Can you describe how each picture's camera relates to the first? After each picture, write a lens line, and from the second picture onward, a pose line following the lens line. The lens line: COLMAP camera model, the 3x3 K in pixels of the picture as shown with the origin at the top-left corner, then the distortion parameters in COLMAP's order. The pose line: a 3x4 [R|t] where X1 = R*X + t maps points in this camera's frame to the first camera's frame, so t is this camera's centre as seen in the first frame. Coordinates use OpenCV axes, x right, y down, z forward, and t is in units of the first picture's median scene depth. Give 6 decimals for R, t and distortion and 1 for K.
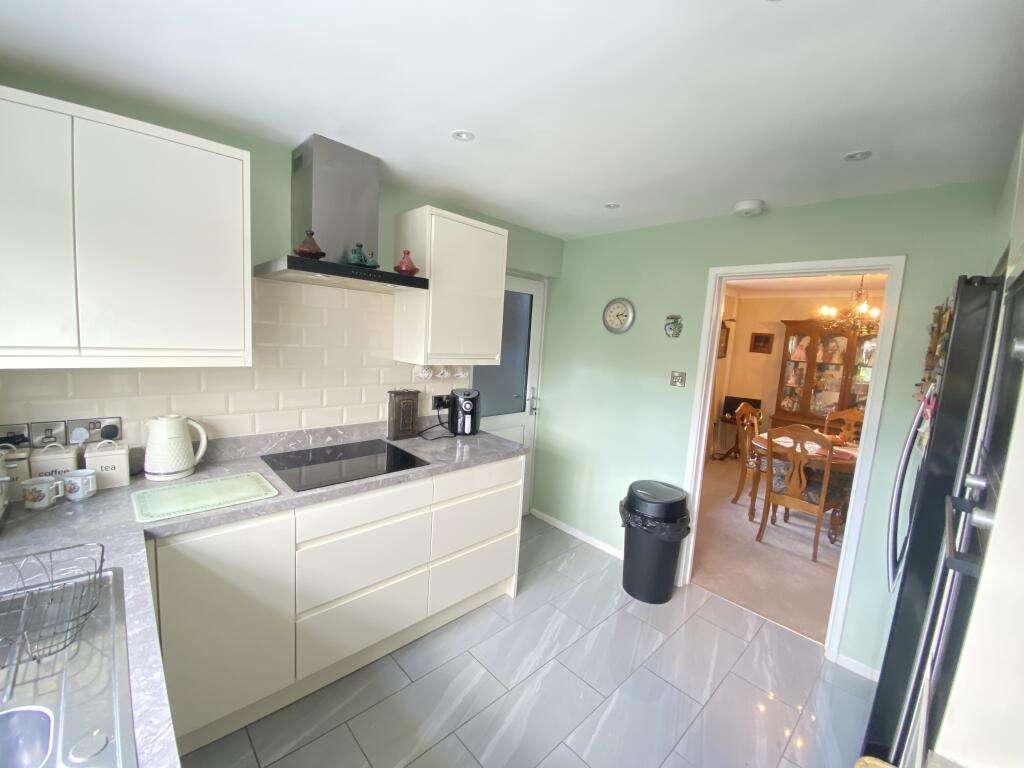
lens RADIAL K [[415.9, 0, 507.2], [0, 415.9, 386.3], [0, 0, 1]] dist [0.000898, -0.000132]
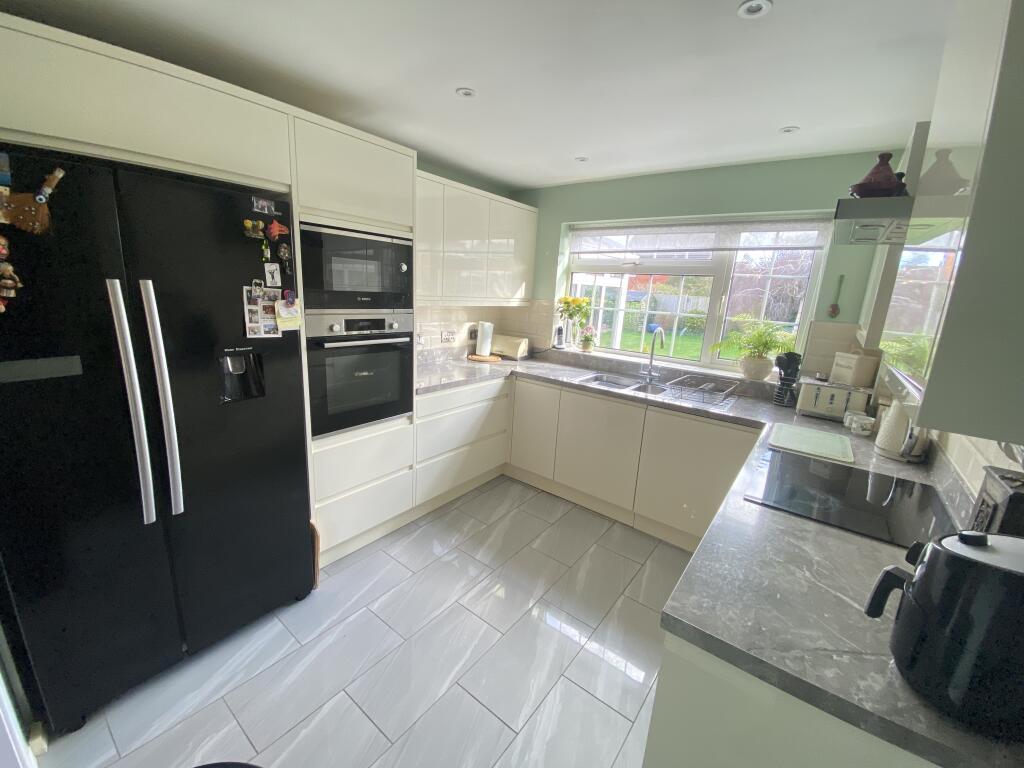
lens RADIAL K [[405.1, 0, 514.1], [0, 405.1, 394.1], [0, 0, 1]] dist [-0.002310, -0.000179]
pose [[-0.981877, -0.071987, -0.175317, 0.280584], [-0.130377, 0.927949, 0.349159, -0.129210], [0.137550, 0.365688, -0.920517, 1.416706]]
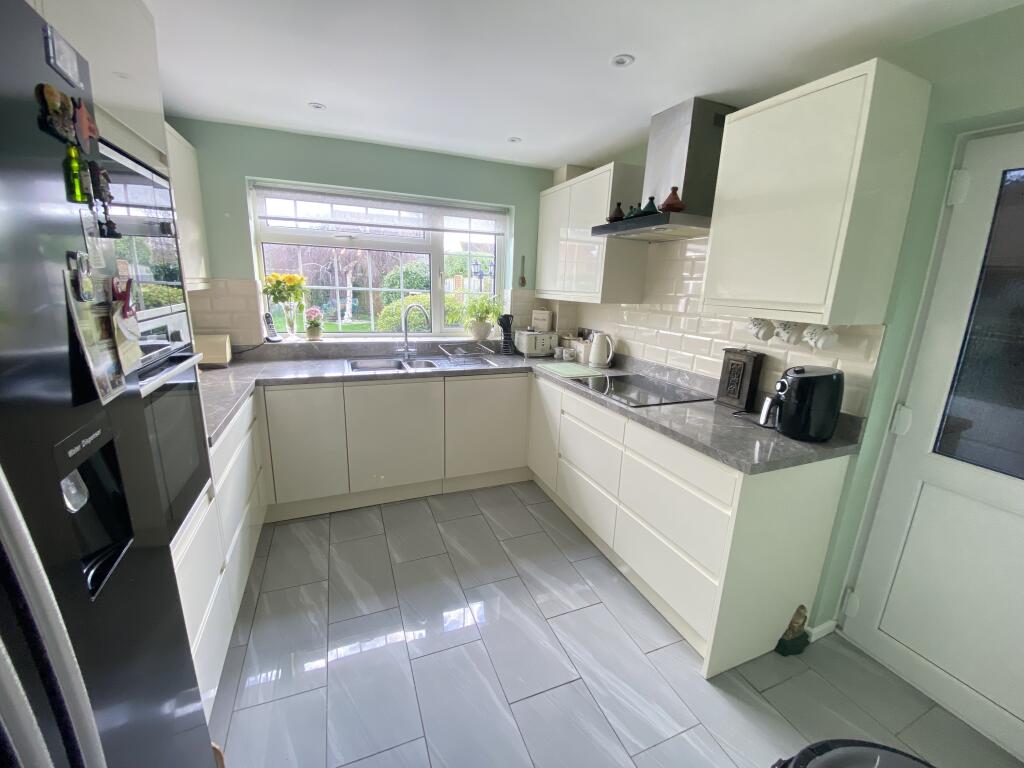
lens RADIAL K [[415.9, 0, 507.2], [0, 415.9, 386.3], [0, 0, 1]] dist [0.000898, -0.000132]
pose [[-0.367538, 0.154384, -0.917105, 0.798532], [-0.165588, 0.959505, 0.227882, -0.035727], [0.915148, 0.235617, -0.327090, 0.992478]]
